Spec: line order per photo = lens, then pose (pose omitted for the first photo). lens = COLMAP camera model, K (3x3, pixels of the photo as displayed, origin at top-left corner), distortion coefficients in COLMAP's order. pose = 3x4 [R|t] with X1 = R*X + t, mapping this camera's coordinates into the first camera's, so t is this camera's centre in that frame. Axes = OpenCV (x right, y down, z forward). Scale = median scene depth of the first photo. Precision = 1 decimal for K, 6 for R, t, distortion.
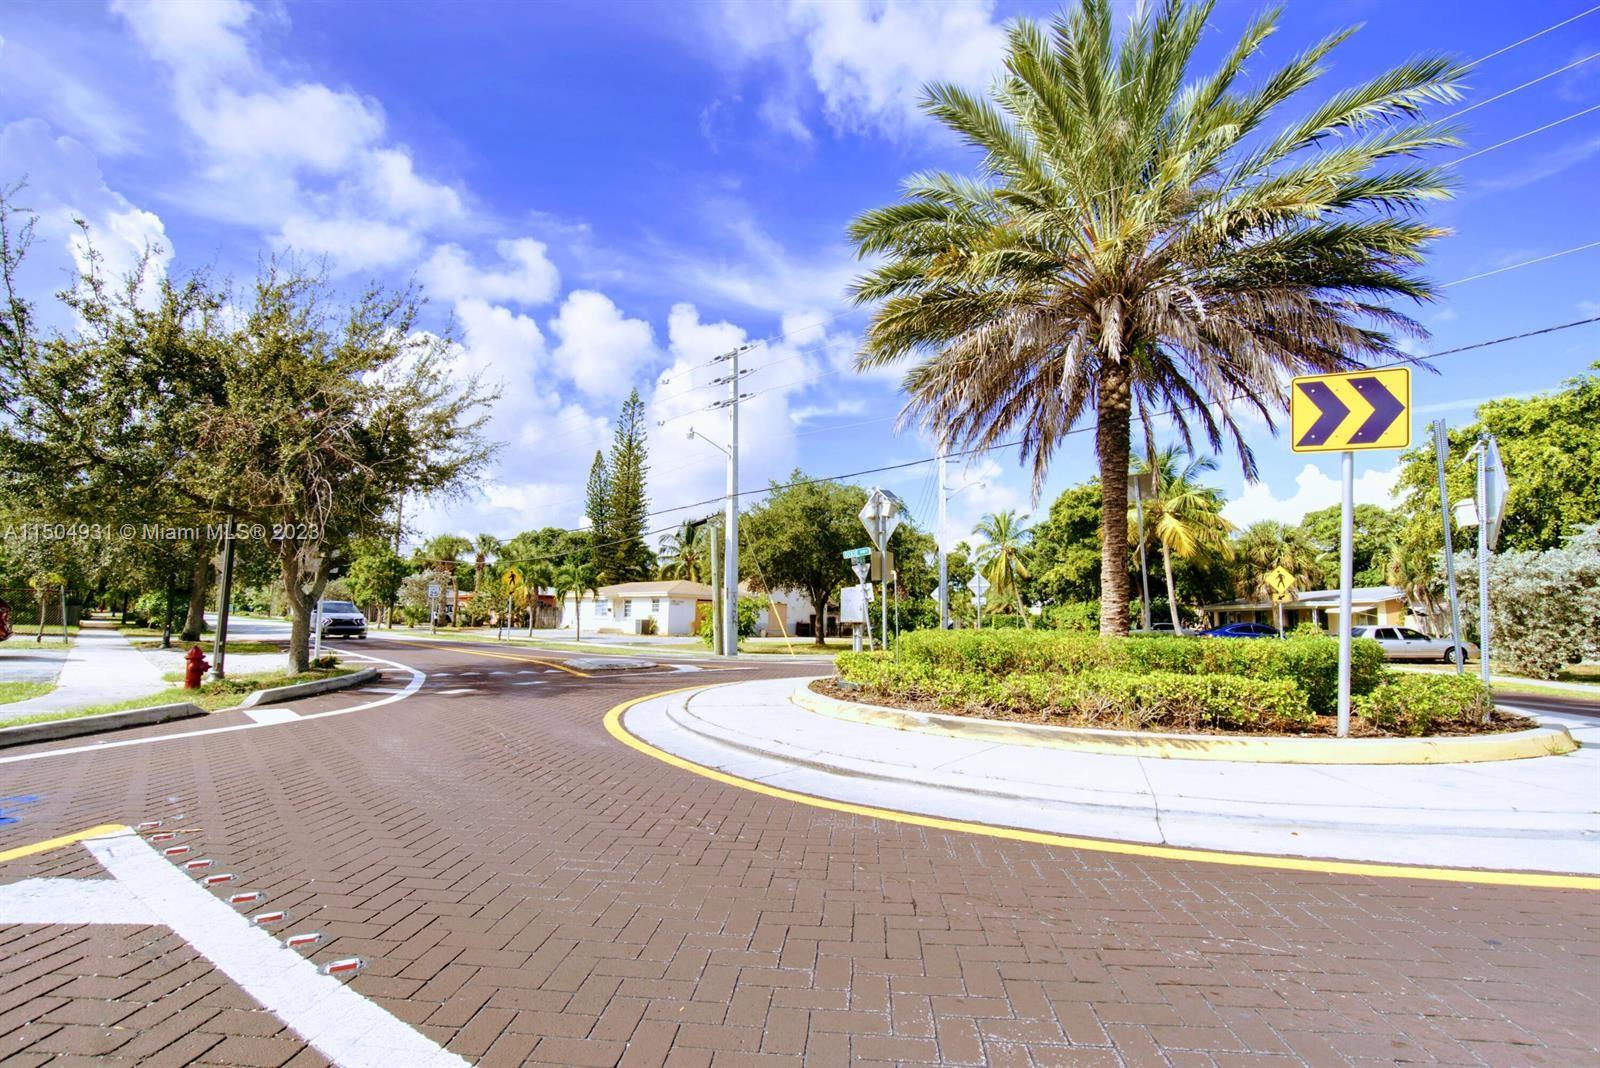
lens RADIAL K [[757.5, 0, 794.8], [0, 757.5, 553.0], [0, 0, 1]] dist [-0.024859, -0.000098]
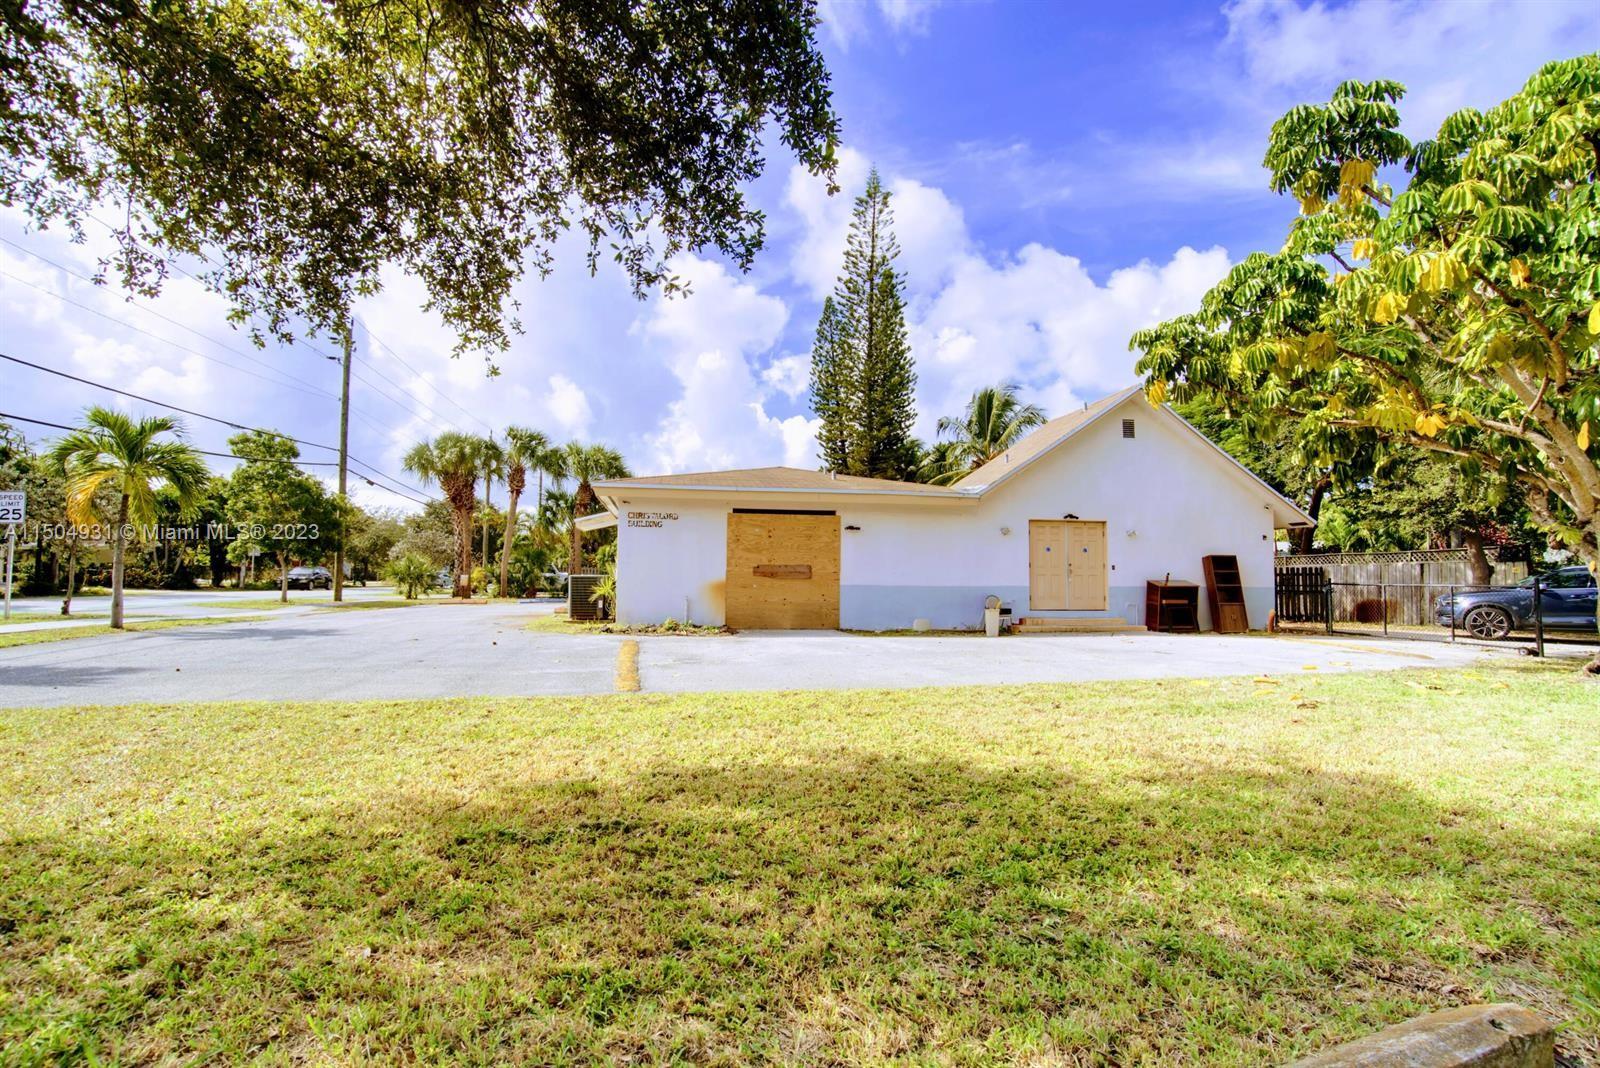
lens RADIAL K [[757.5, 0, 794.8], [0, 757.5, 553.0], [0, 0, 1]] dist [-0.024859, -0.000098]
pose [[0.811492, -0.032123, -0.583480, 0.056804], [0.058427, 0.997945, 0.026318, 0.062309], [0.581435, -0.055448, 0.811701, 0.658581]]
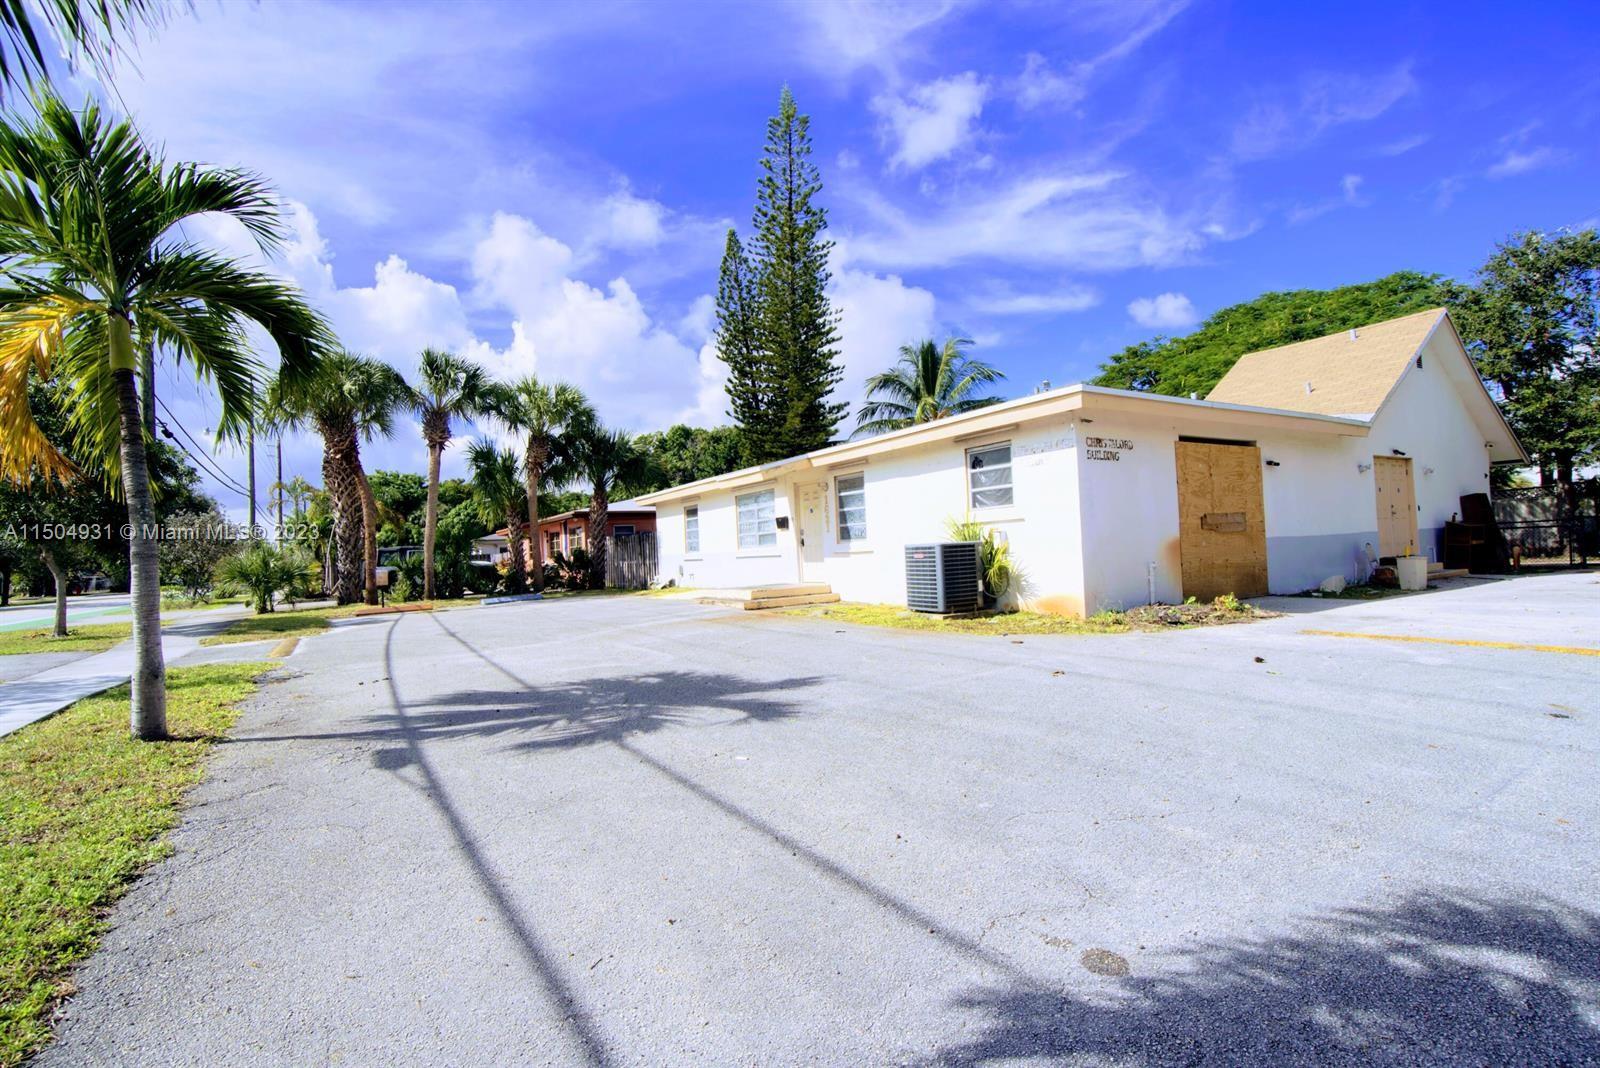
lens RADIAL K [[757.5, 0, 794.8], [0, 757.5, 553.0], [0, 0, 1]] dist [-0.024859, -0.000098]
pose [[0.973949, -0.066637, -0.216755, -0.163525], [0.086104, 0.992936, 0.081634, 0.058188], [0.209784, -0.098171, 0.972807, 0.658749]]
